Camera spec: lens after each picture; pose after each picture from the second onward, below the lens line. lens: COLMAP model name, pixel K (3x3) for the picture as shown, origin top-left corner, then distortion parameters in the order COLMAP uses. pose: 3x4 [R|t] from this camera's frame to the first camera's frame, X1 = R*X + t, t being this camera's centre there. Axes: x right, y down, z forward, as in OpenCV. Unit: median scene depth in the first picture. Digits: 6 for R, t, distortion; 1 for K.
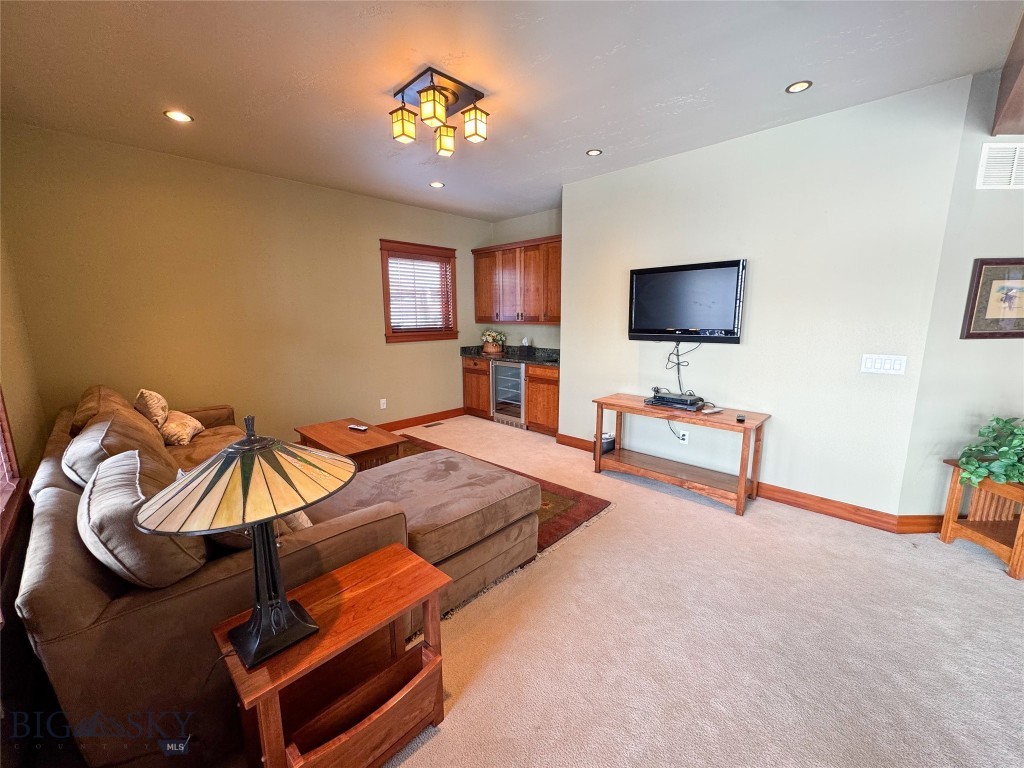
lens RADIAL K [[404.1, 0, 511.3], [0, 404.1, 383.7], [0, 0, 1]] dist [-0.000163, -0.000082]
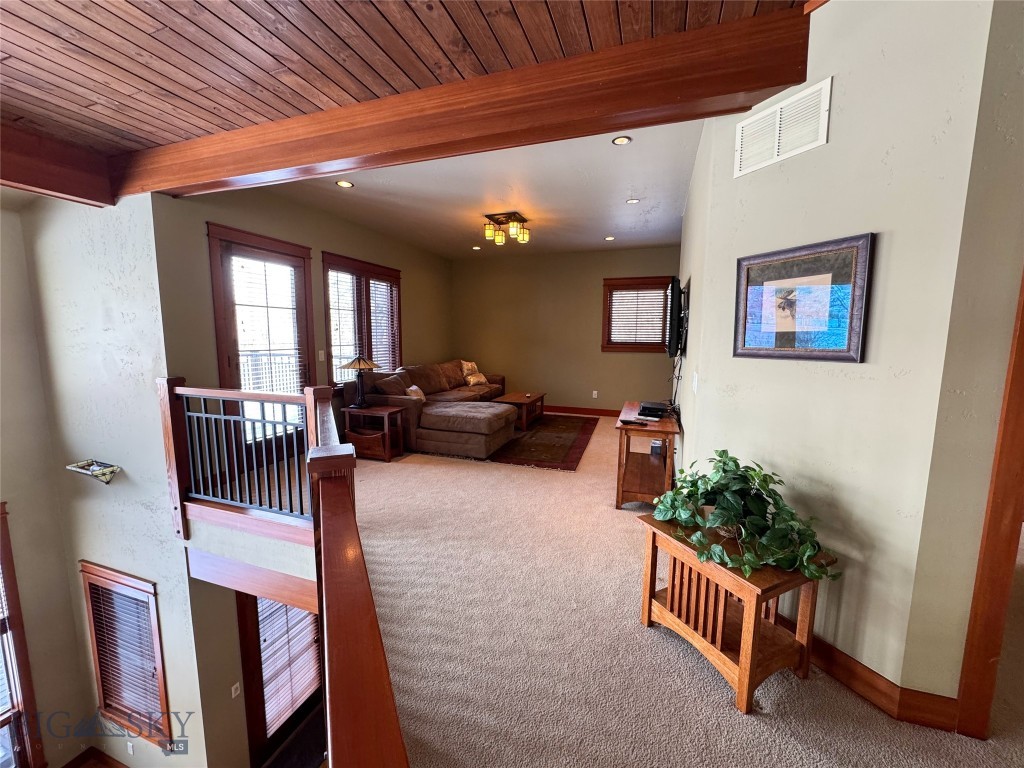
lens RADIAL K [[404.1, 0, 510.3], [0, 404.1, 383.1], [0, 0, 1]] dist [-0.000163, -0.000082]
pose [[0.412021, 0.116524, -0.903693, 1.686286], [-0.162552, 0.985279, 0.052931, -0.030538], [0.896558, 0.125089, 0.424897, 0.268169]]
